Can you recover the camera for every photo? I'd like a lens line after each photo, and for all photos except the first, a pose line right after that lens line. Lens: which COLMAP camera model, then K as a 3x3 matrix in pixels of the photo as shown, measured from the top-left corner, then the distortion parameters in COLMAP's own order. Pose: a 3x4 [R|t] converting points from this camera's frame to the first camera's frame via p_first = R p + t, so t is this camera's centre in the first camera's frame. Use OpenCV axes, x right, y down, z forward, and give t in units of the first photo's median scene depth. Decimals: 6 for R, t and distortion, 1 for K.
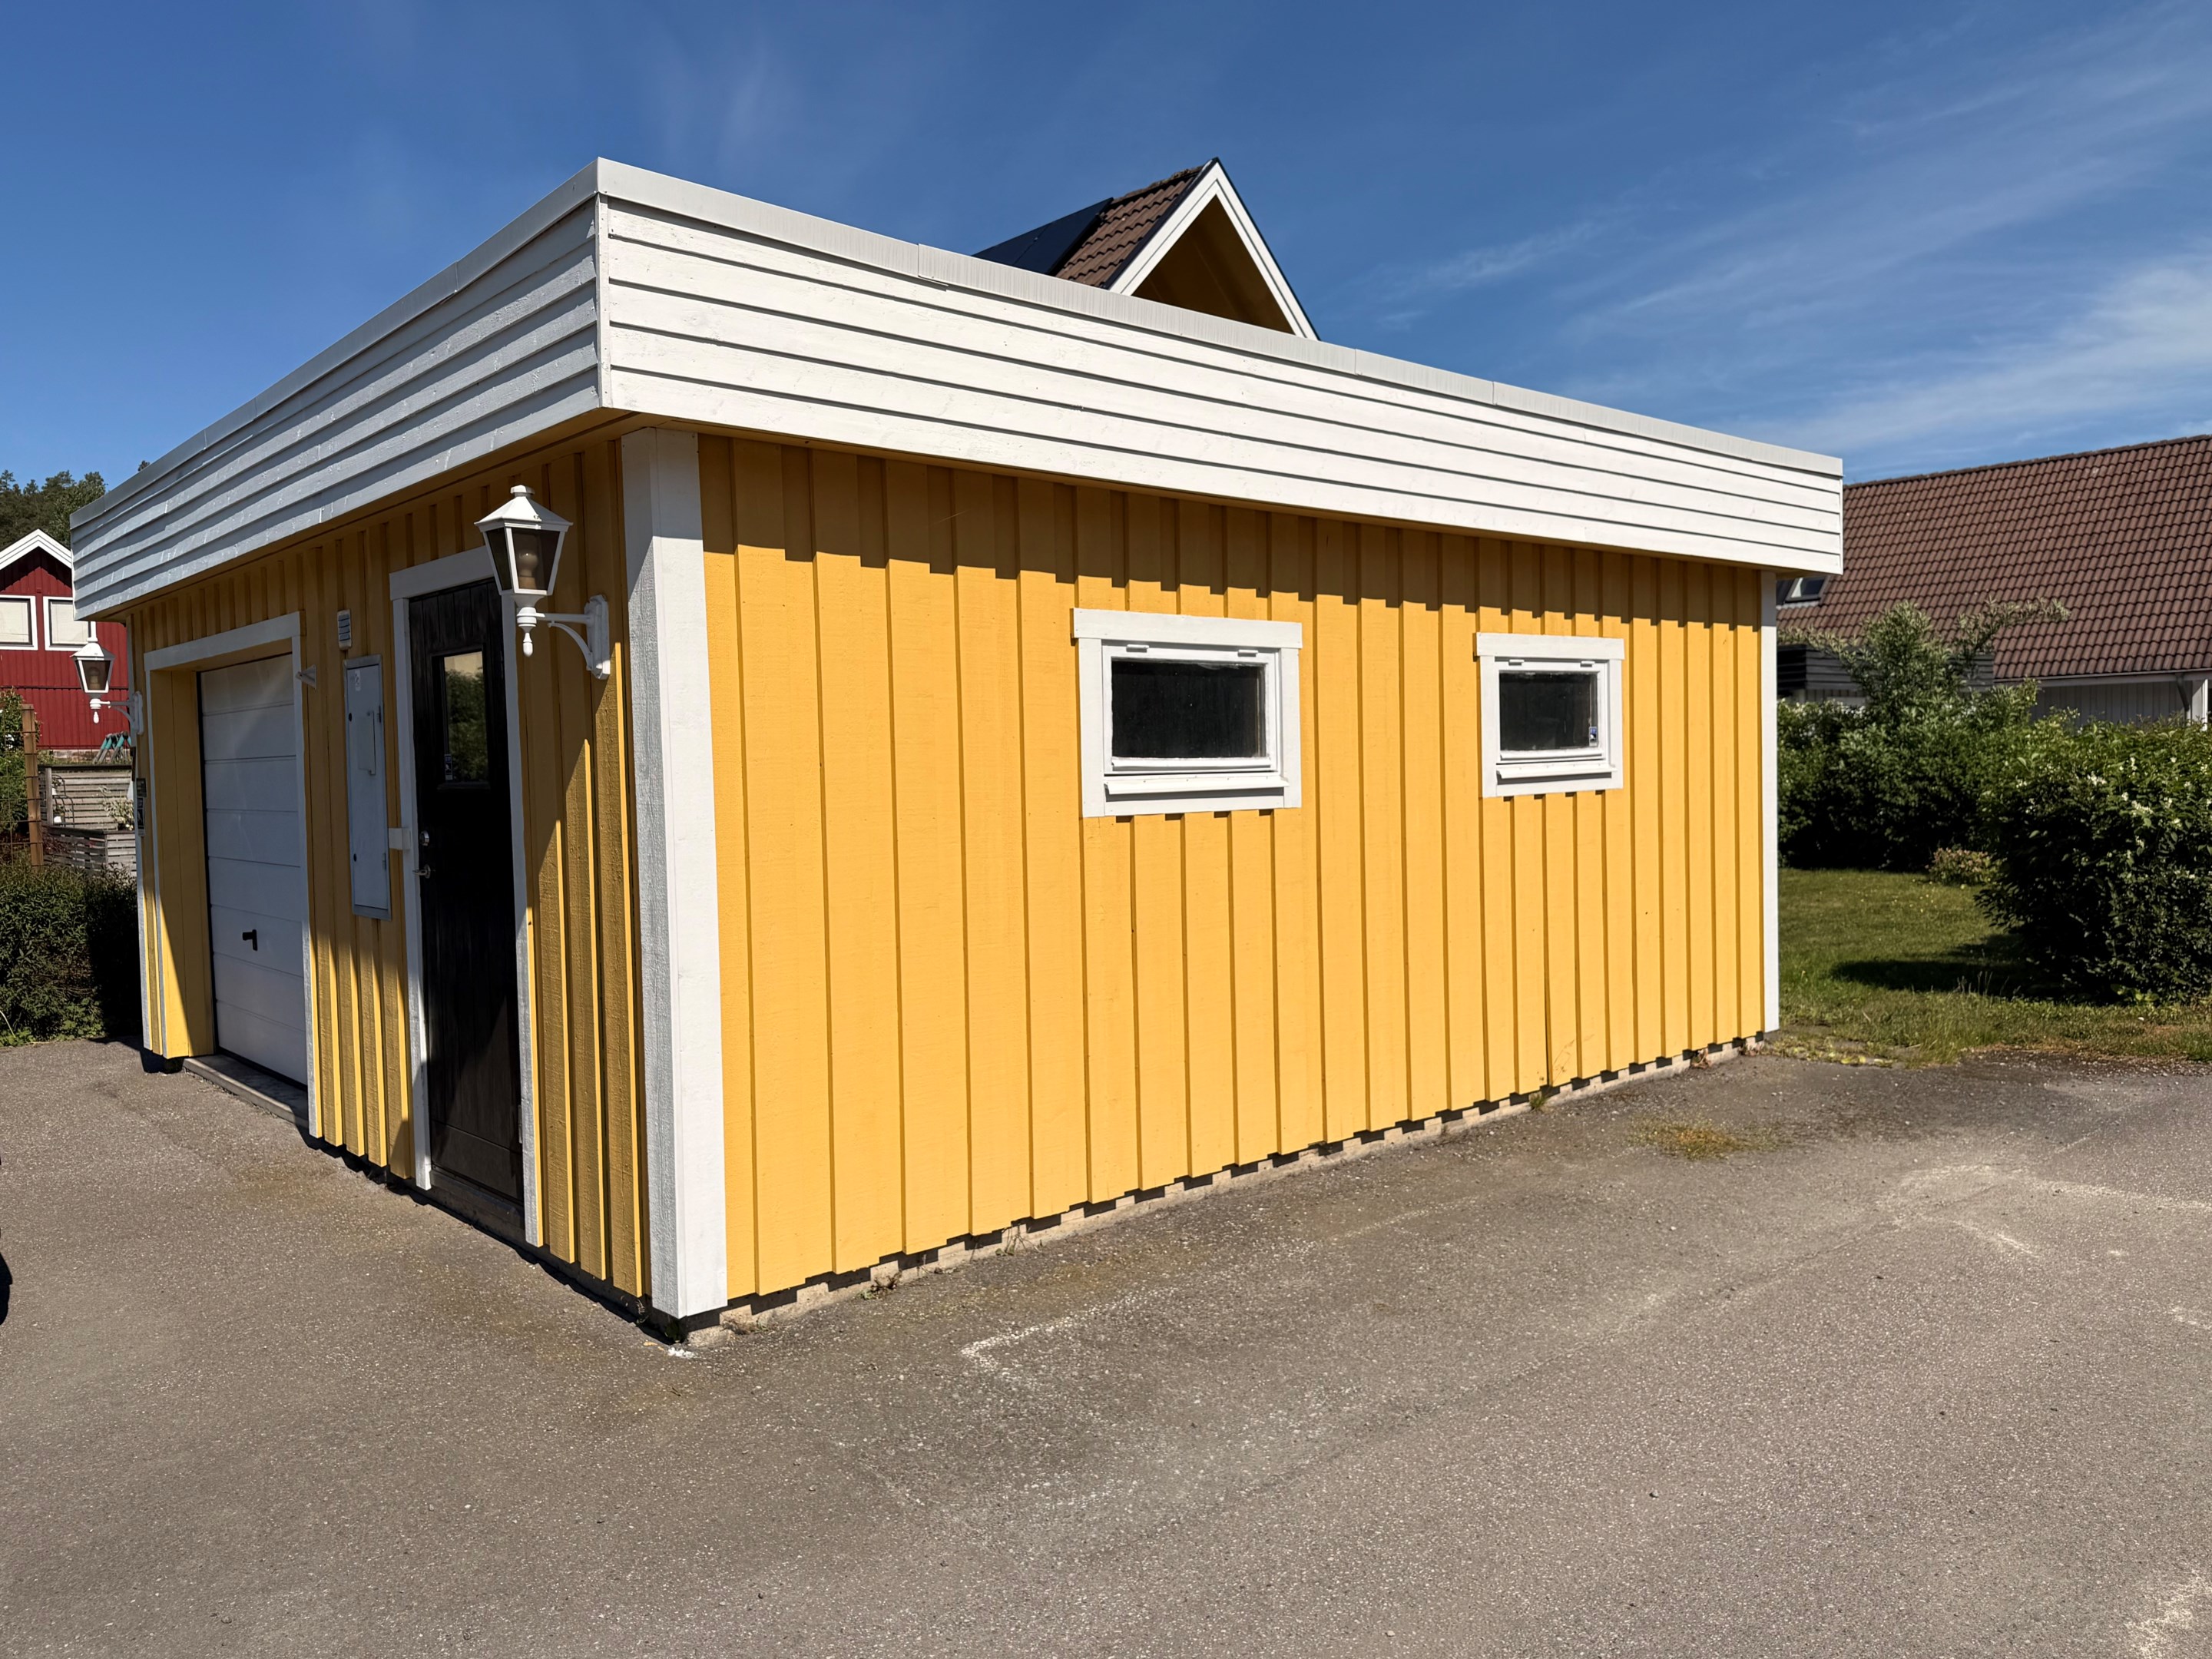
lens RADIAL K [[1598.6, 0, 1106.0], [0, 1598.6, 829.5], [0, 0, 1]] dist [0.157123, -0.238457]
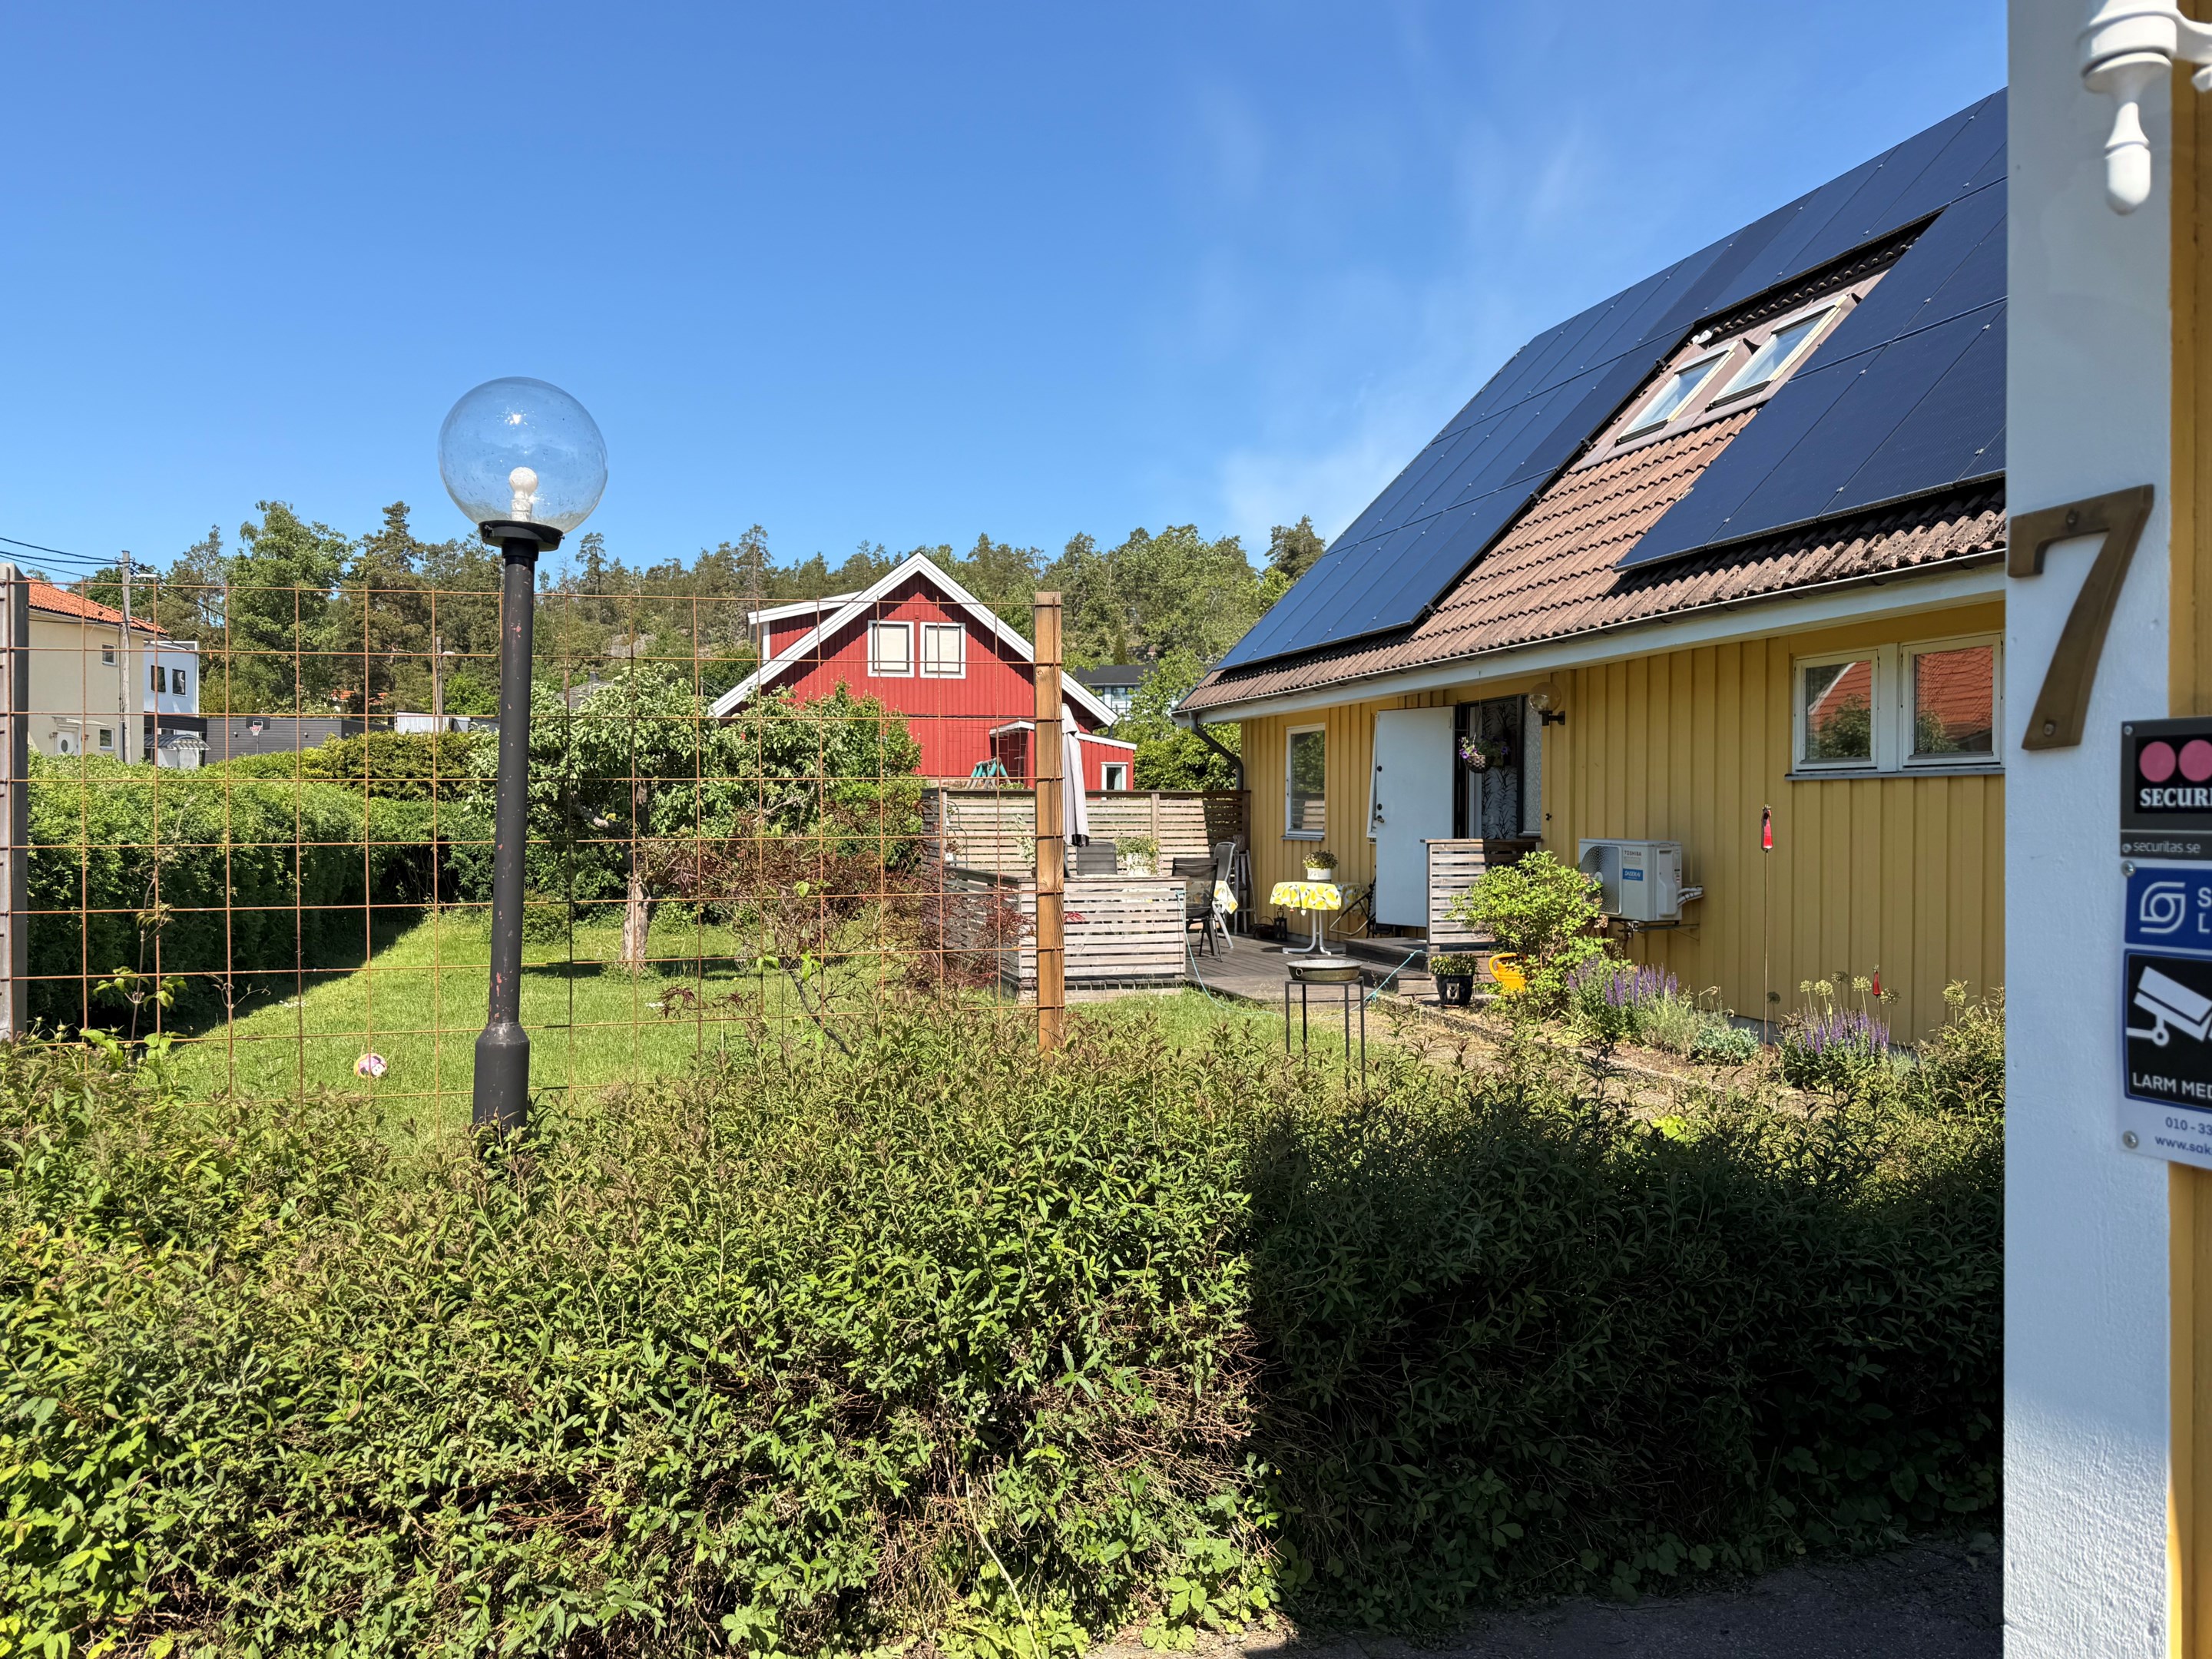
lens RADIAL K [[1598.6, 0, 1106.0], [0, 1598.6, 829.5], [0, 0, 1]] dist [0.157123, -0.238457]
pose [[0.902998, 0.031838, -0.428463, -0.210873], [-0.044760, 0.998795, -0.020115, -0.006465], [0.427307, 0.037342, 0.903335, 0.288876]]
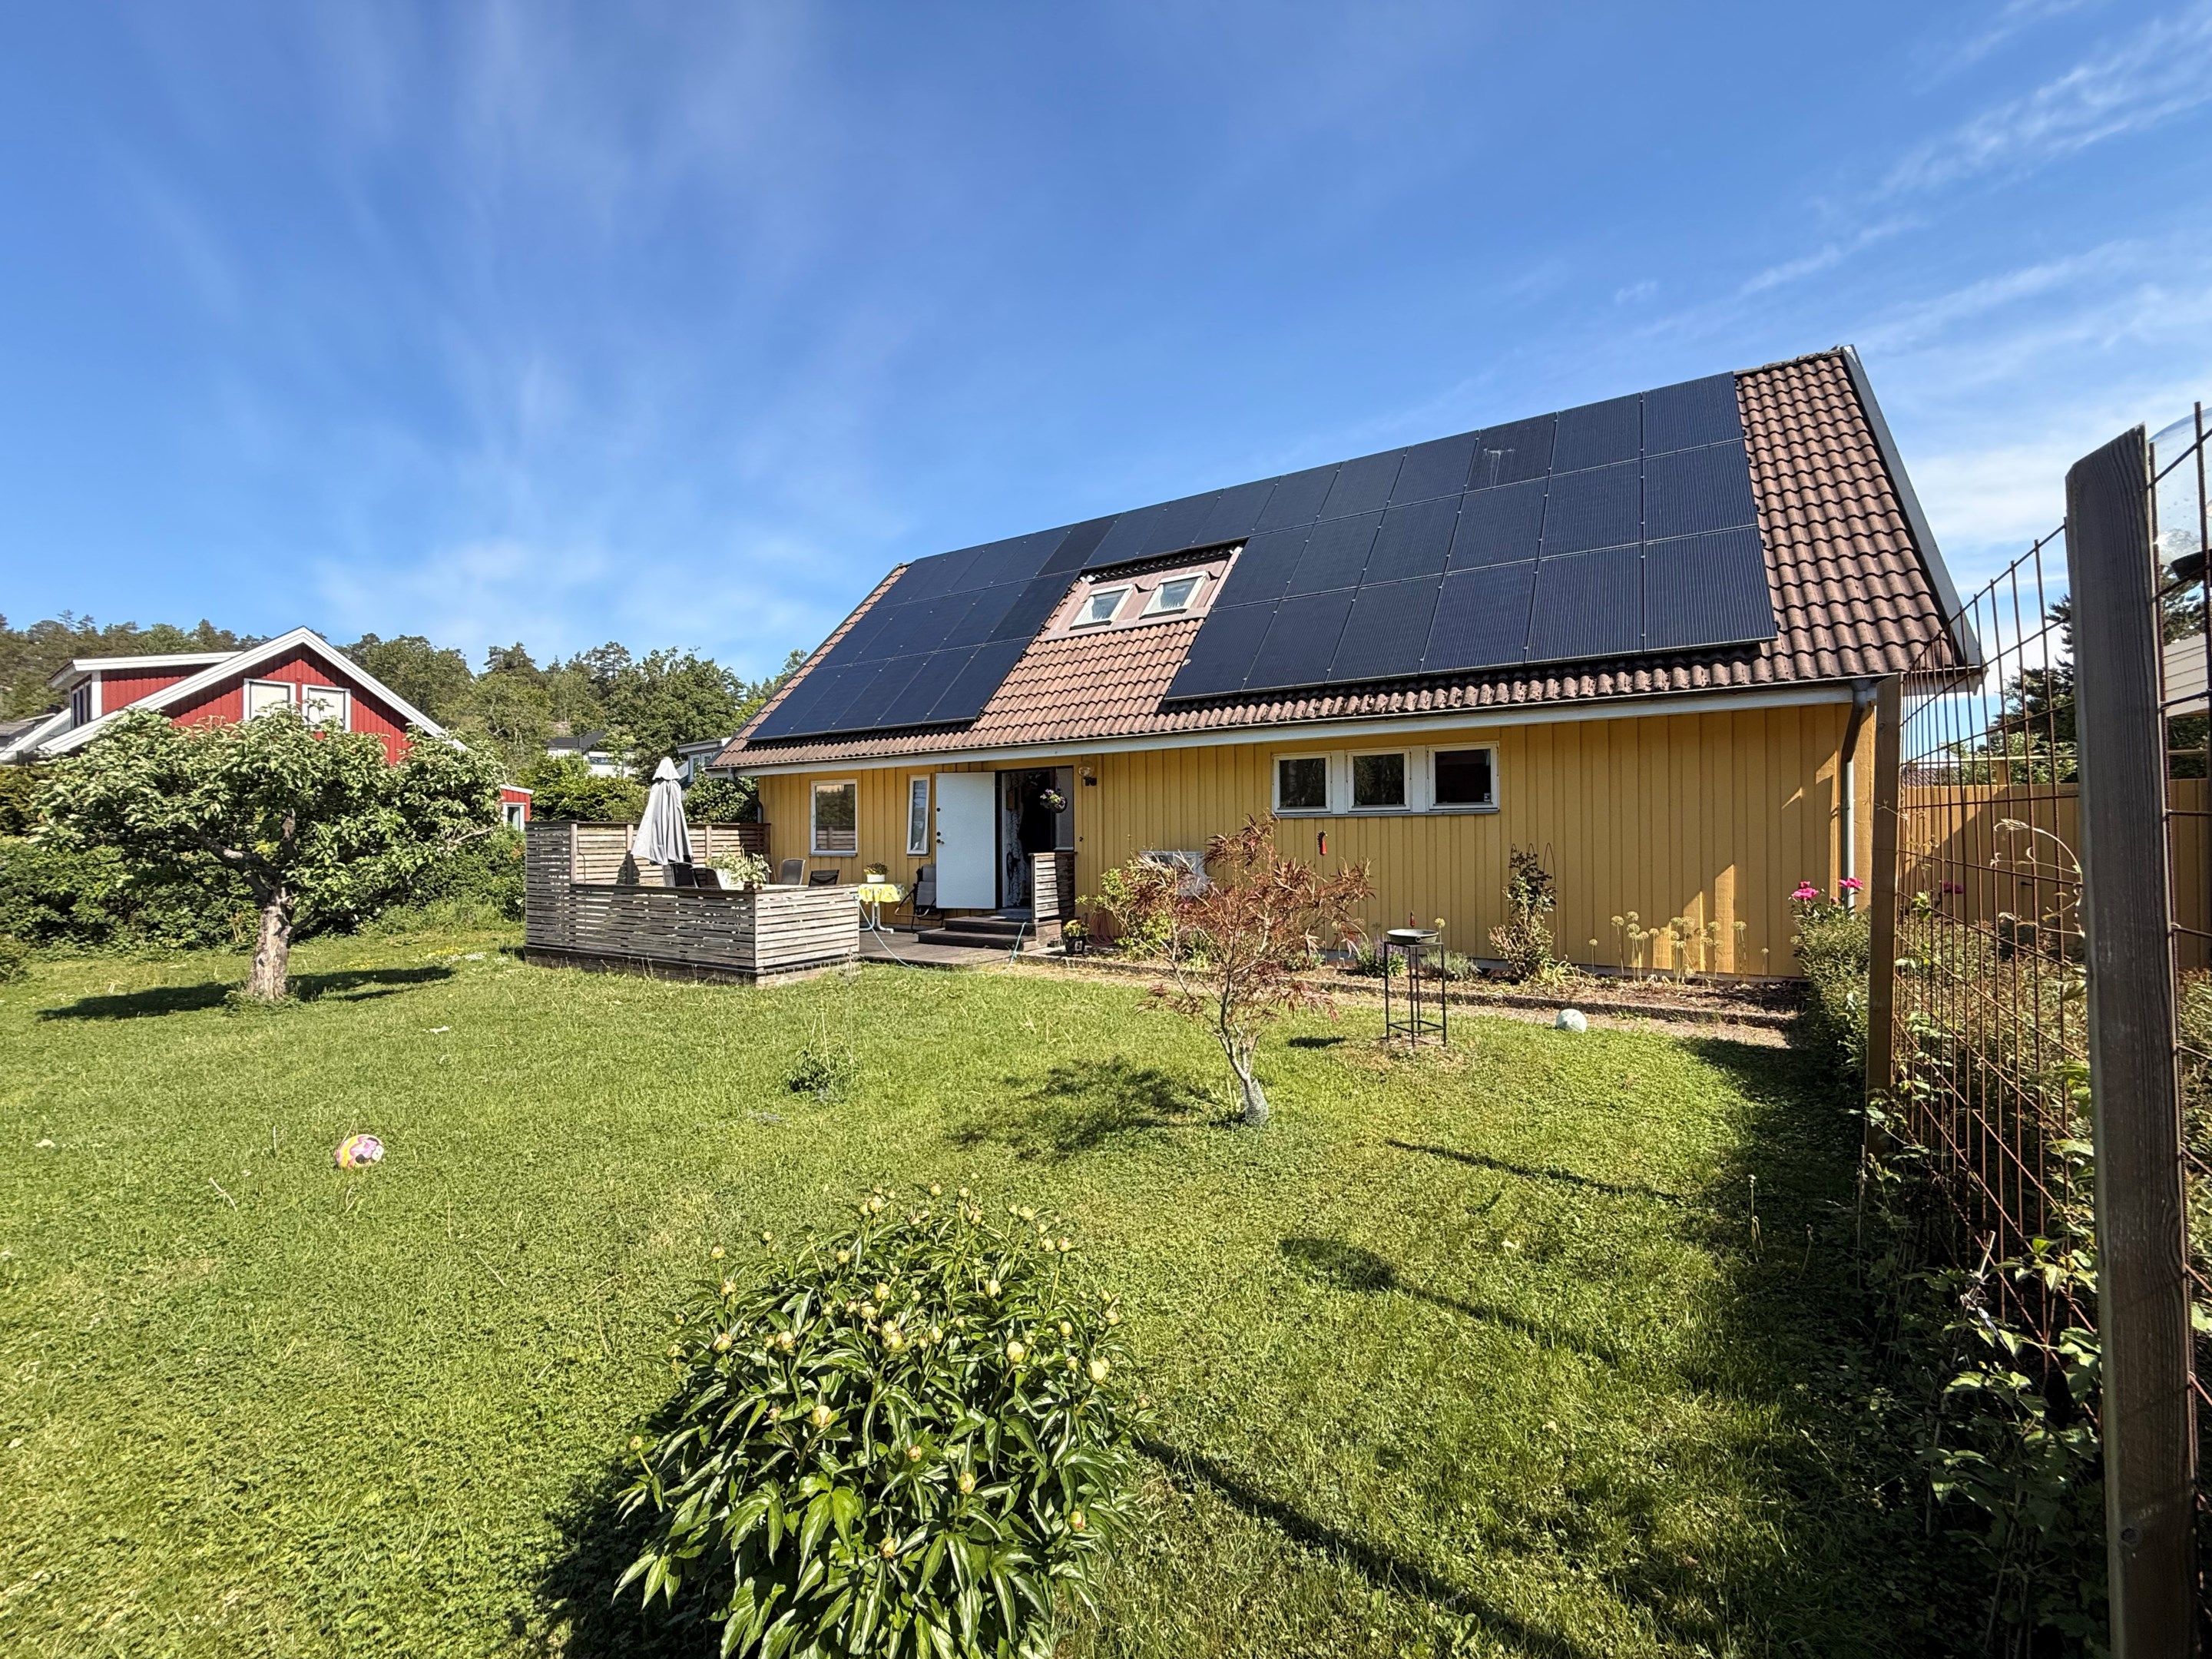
lens RADIAL K [[887.0, 0, 1104.2], [0, 887.0, 832.9], [0, 0, 1]] dist [0.000549, 0.000010]
pose [[0.955861, 0.019959, 0.293141, -0.447058], [-0.003815, 0.998449, -0.055539, -0.003530], [-0.293795, 0.051969, 0.954455, 0.352214]]
